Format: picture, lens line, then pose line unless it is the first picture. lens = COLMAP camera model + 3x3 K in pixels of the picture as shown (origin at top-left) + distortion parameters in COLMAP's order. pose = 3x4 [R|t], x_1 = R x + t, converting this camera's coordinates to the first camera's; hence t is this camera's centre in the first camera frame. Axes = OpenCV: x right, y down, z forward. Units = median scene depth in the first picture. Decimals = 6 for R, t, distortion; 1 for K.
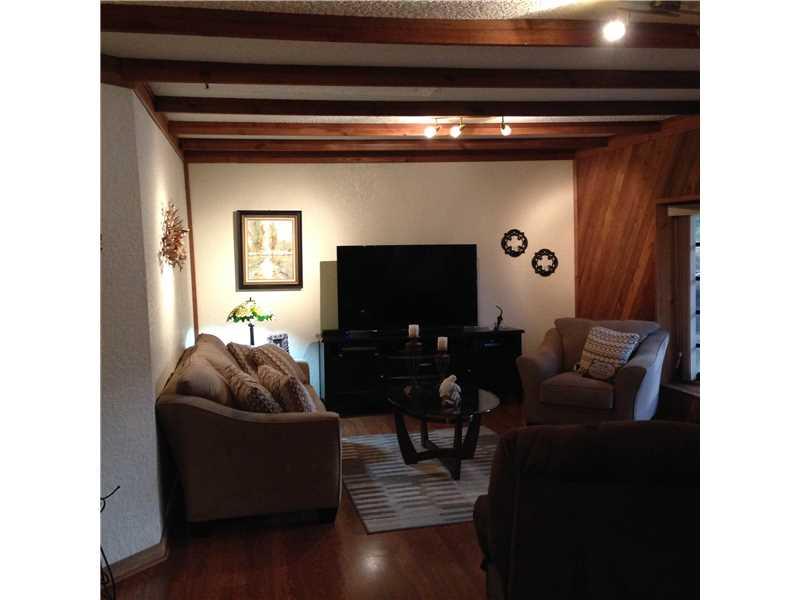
lens RADIAL K [[719.8, 0, 400.0], [0, 719.8, 300.0], [0, 0, 1]] dist [0.056981, 0.011252]
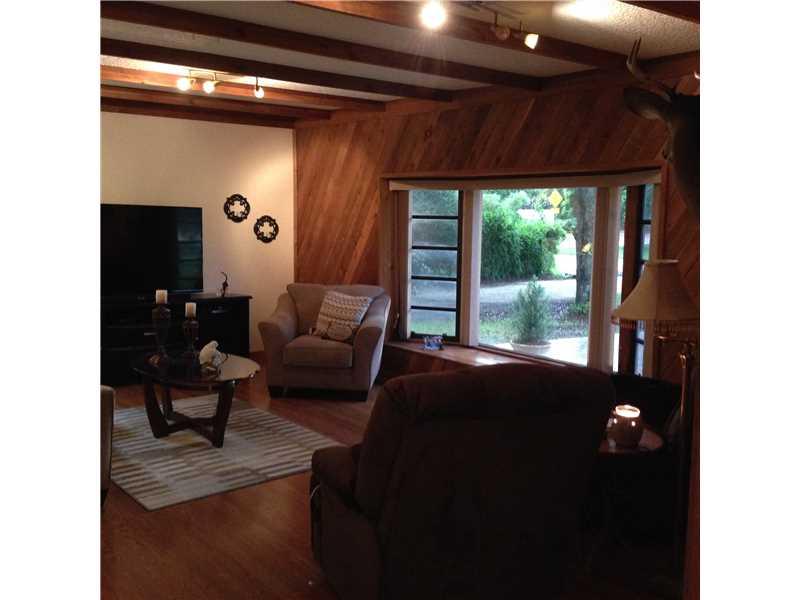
lens RADIAL K [[719.8, 0, 400.0], [0, 719.8, 300.0], [0, 0, 1]] dist [0.056981, 0.011252]
pose [[0.890649, -0.013527, 0.454490, -0.119768], [-0.005867, 0.999132, 0.041234, 0.005726], [-0.454654, -0.039391, 0.889797, 0.017099]]
